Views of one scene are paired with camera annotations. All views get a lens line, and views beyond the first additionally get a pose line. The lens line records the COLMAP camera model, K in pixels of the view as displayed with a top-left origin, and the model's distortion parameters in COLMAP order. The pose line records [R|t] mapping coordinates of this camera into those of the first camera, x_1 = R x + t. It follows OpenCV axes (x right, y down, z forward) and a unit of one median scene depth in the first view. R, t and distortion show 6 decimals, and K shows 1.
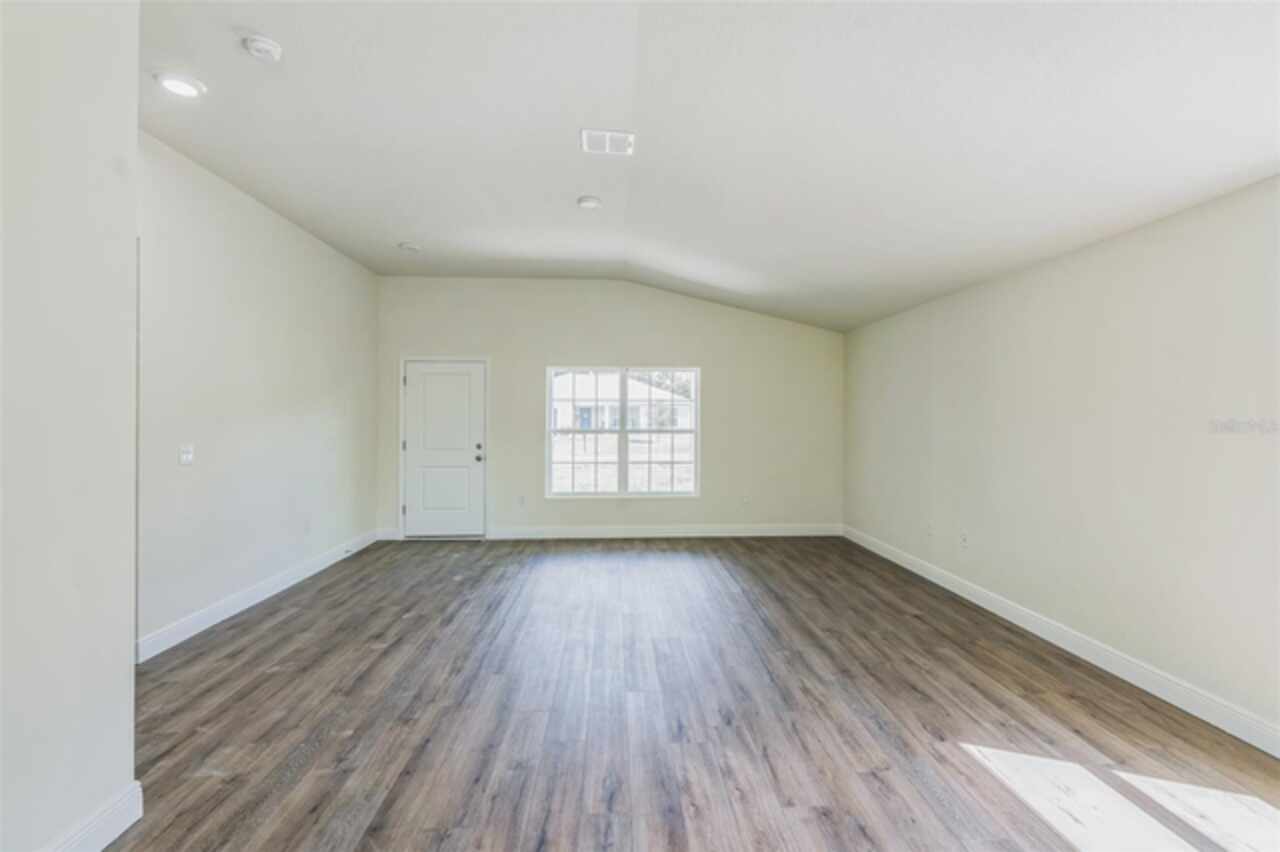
lens RADIAL K [[581.5, 0, 640.3], [0, 581.5, 418.4], [0, 0, 1]] dist [0.000583, -0.000078]
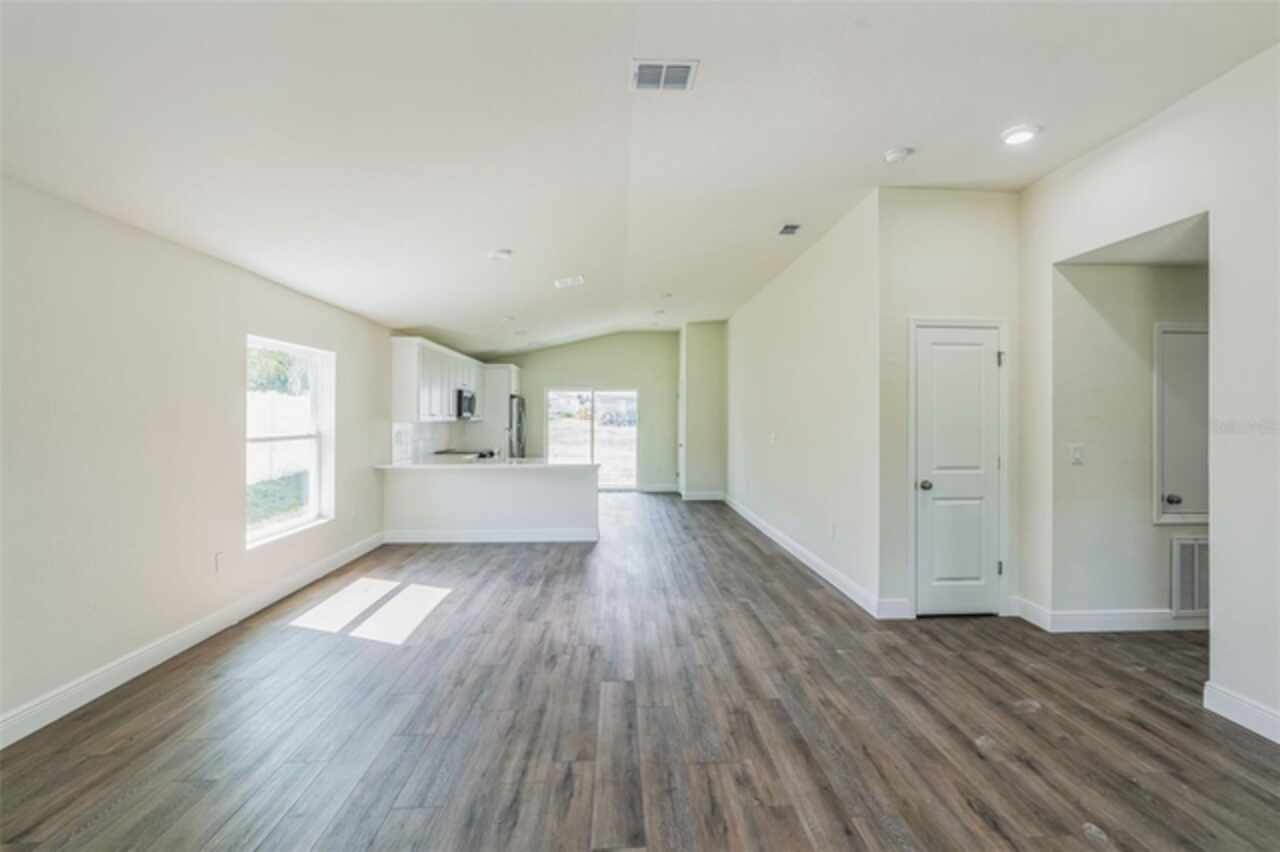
lens RADIAL K [[581.5, 0, 640.3], [0, 581.5, 418.4], [0, 0, 1]] dist [0.000583, -0.000078]
pose [[-0.999966, -0.004064, 0.007153, -0.040710], [-0.004070, 0.999991, -0.000815, 0.001747], [-0.007150, -0.000844, -0.999974, 2.066376]]
